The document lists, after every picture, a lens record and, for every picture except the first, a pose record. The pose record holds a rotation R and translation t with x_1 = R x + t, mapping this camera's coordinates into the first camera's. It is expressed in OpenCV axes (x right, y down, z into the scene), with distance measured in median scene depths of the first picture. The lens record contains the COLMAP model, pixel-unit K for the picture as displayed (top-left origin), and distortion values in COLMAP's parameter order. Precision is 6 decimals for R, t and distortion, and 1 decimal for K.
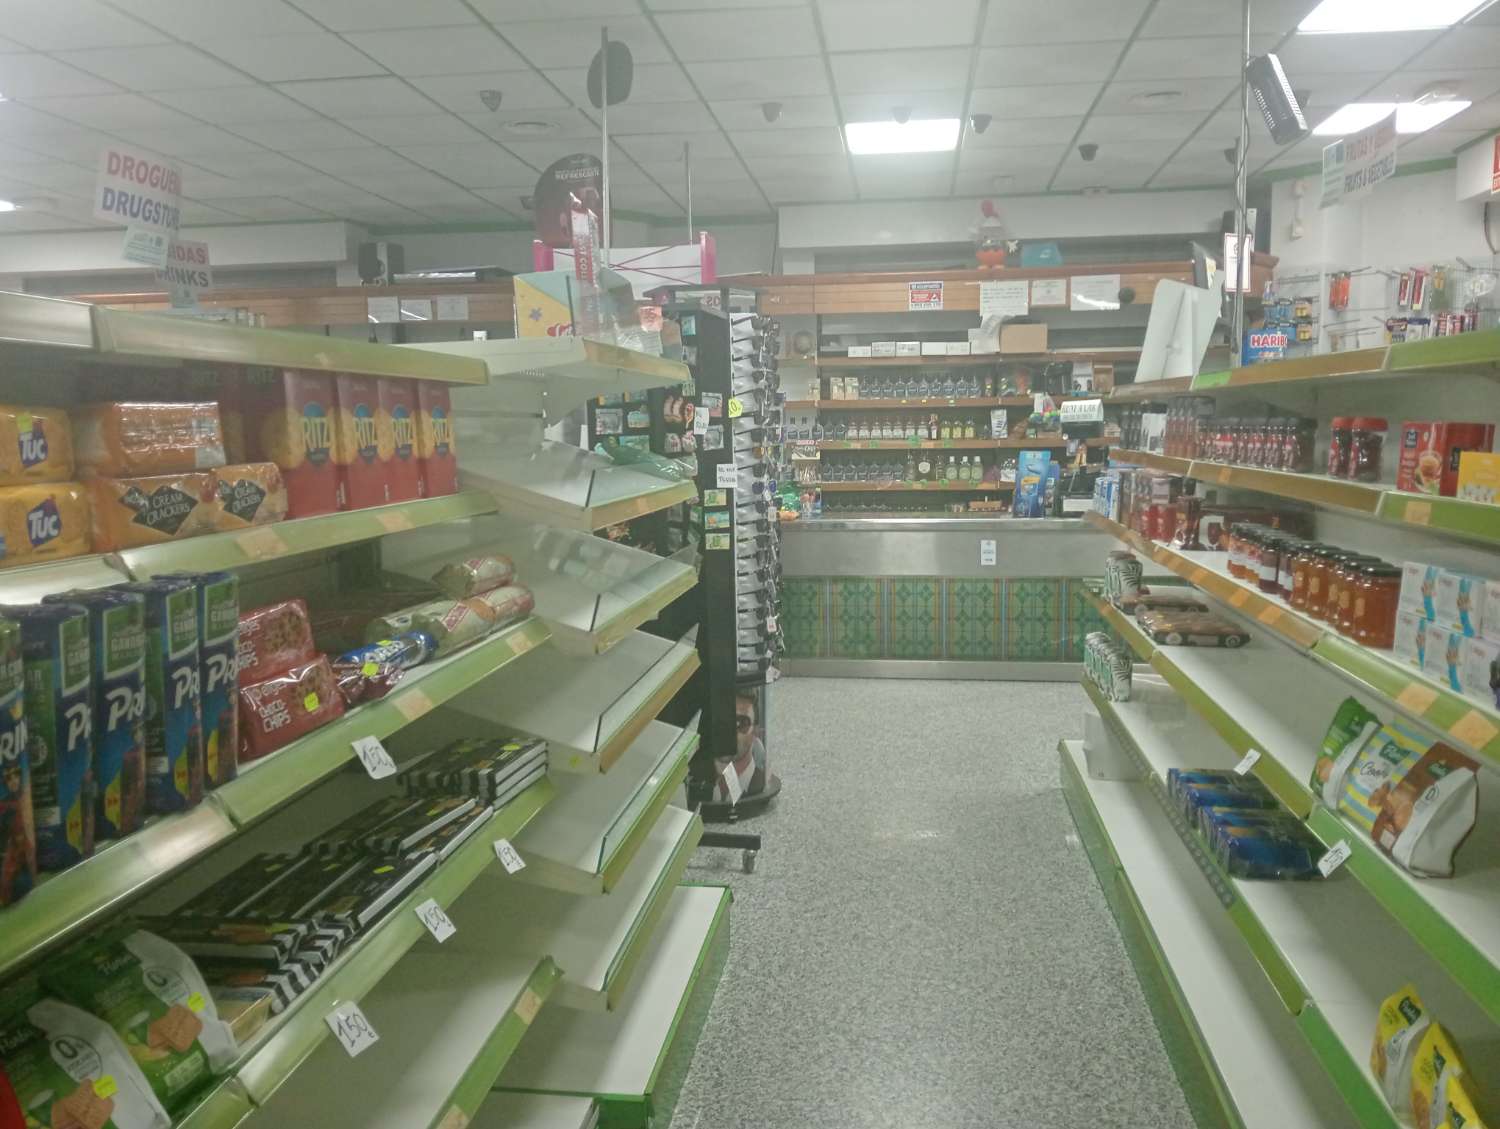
lens RADIAL K [[1218.1, 0, 761.5], [0, 1218.1, 580.6], [0, 0, 1]] dist [0.090321, -0.189753]
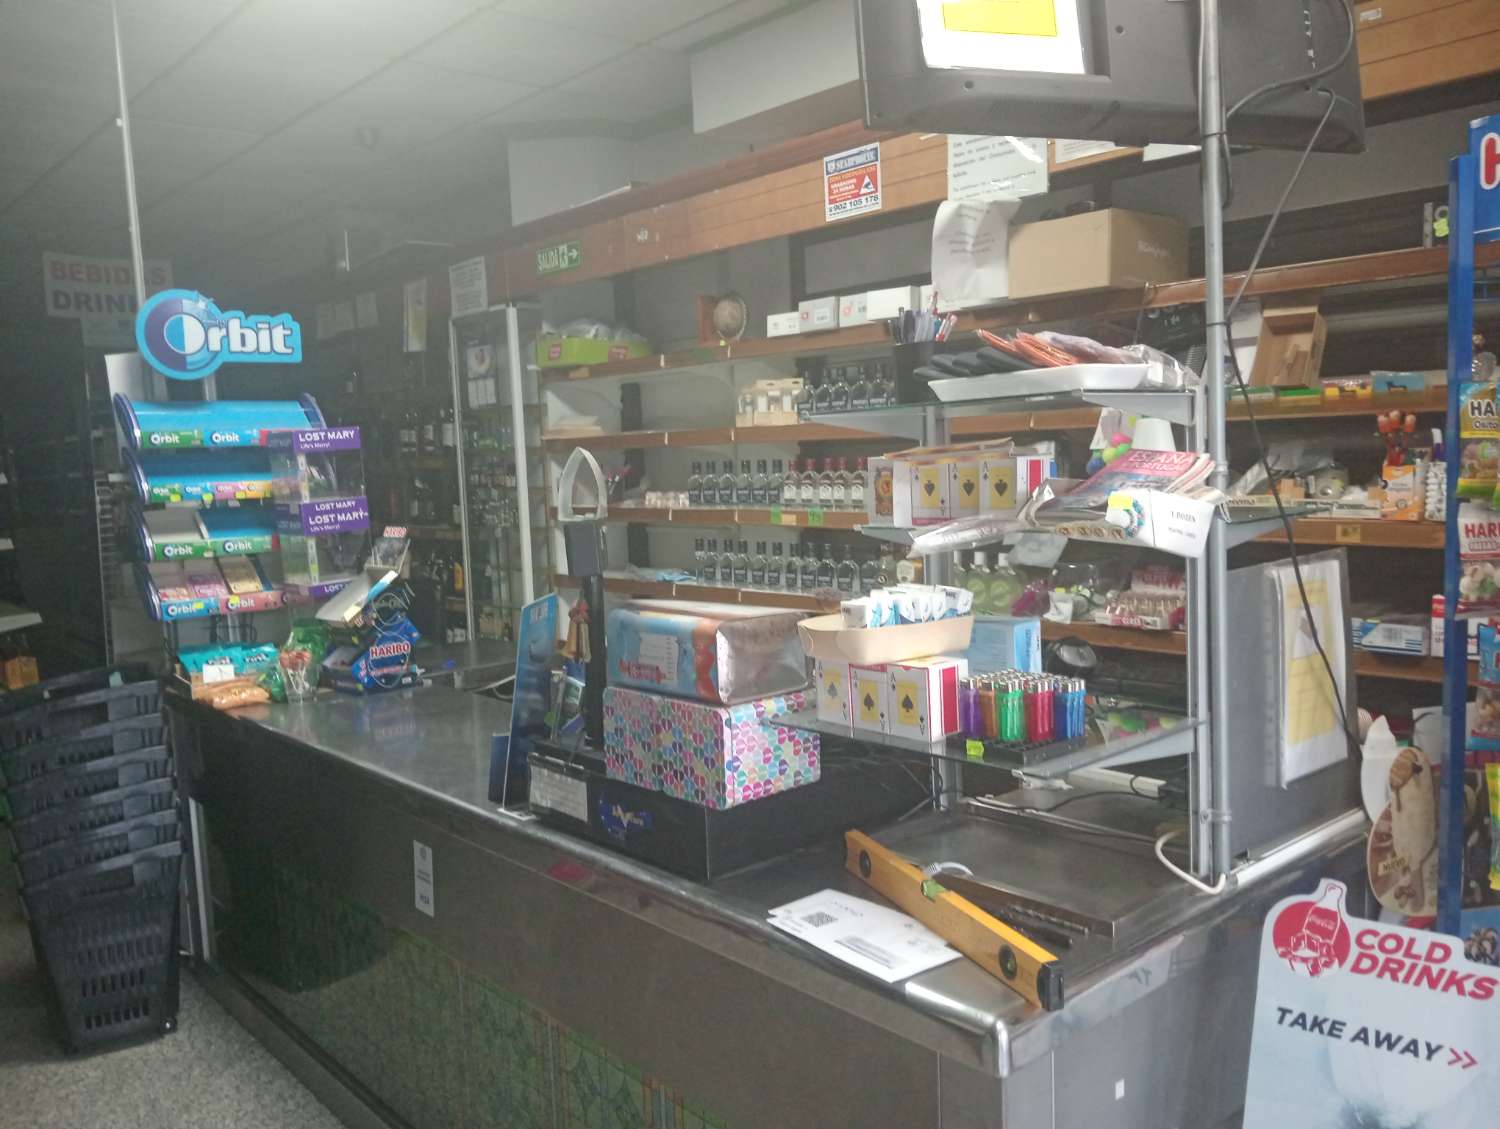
lens RADIAL K [[1218.1, 0, 758.8], [0, 1218.1, 569.8], [0, 0, 1]] dist [0.090321, -0.189753]
pose [[0.741860, 0.050928, -0.668618, 0.408303], [-0.054346, 0.998398, 0.015748, -0.102105], [0.668349, 0.024654, 0.743439, 0.663258]]
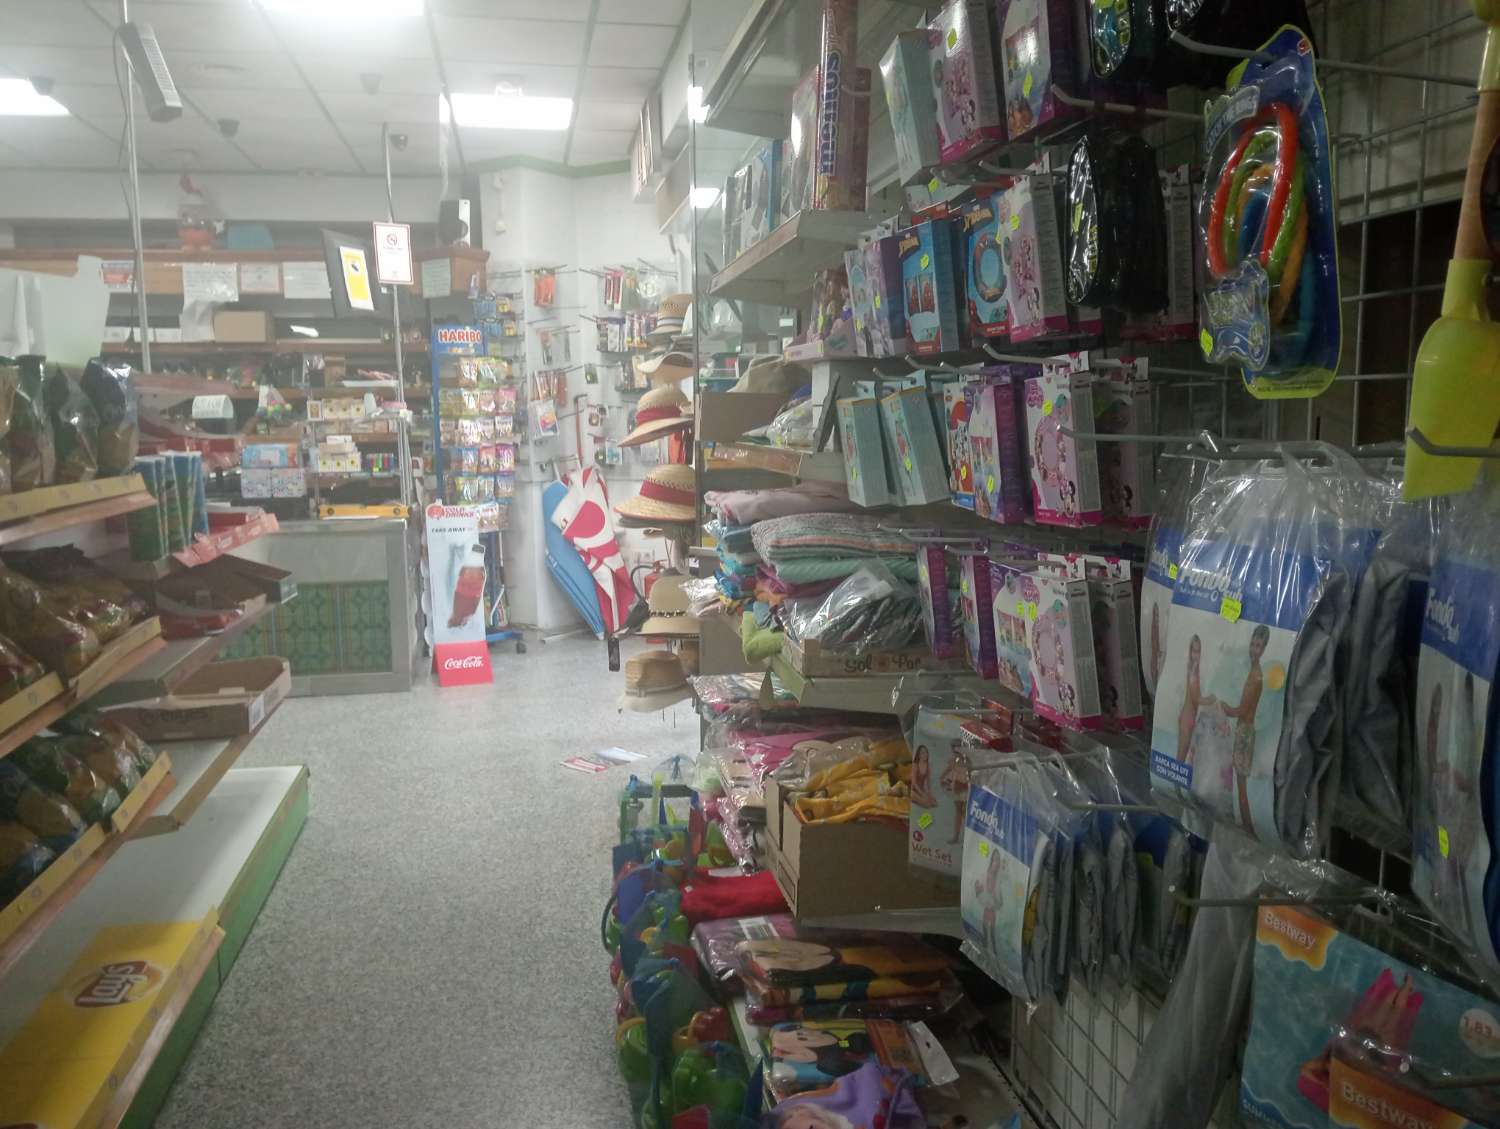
lens RADIAL K [[1218.1, 0, 741.0], [0, 1218.1, 570.5], [0, 0, 1]] dist [0.090321, -0.189753]
pose [[0.957102, -0.033876, 0.287765, 0.305417], [0.033241, 0.999422, 0.007096, -0.006794], [-0.287839, 0.002774, 0.957675, -0.001160]]
